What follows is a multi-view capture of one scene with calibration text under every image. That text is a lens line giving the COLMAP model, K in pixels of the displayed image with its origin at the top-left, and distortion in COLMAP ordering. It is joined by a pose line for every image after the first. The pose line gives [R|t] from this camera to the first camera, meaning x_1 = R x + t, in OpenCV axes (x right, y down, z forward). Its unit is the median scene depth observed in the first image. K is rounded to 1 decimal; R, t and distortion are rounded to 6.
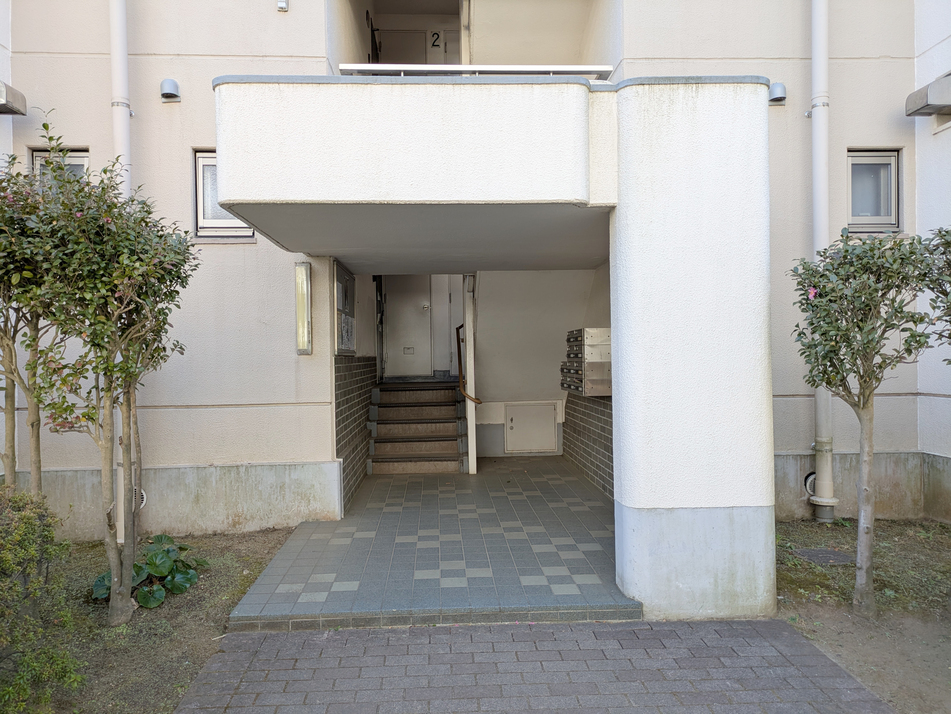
lens RADIAL K [[701.3, 0, 476.0], [0, 701.3, 360.7], [0, 0, 1]] dist [0.007355, -0.006548]
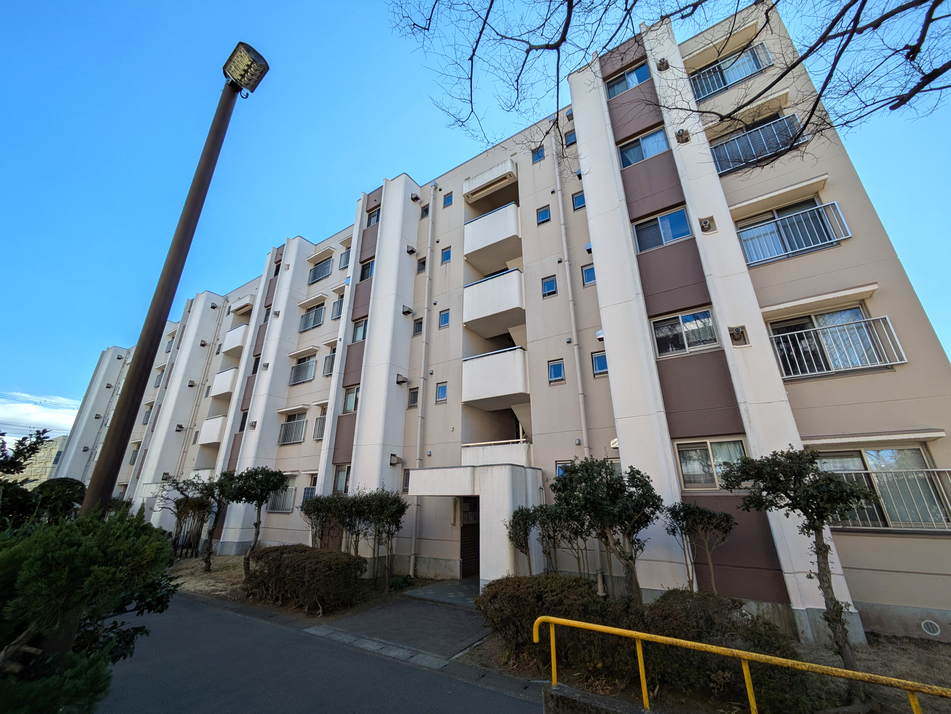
lens RADIAL K [[377.4, 0, 477.1], [0, 377.4, 352.8], [0, 0, 1]] dist [0.001323, 0.000034]
pose [[0.808512, -0.201874, -0.552771, 1.130436], [-0.012972, 0.932977, -0.359701, -0.144344], [0.588337, 0.297993, 0.751704, -0.671441]]
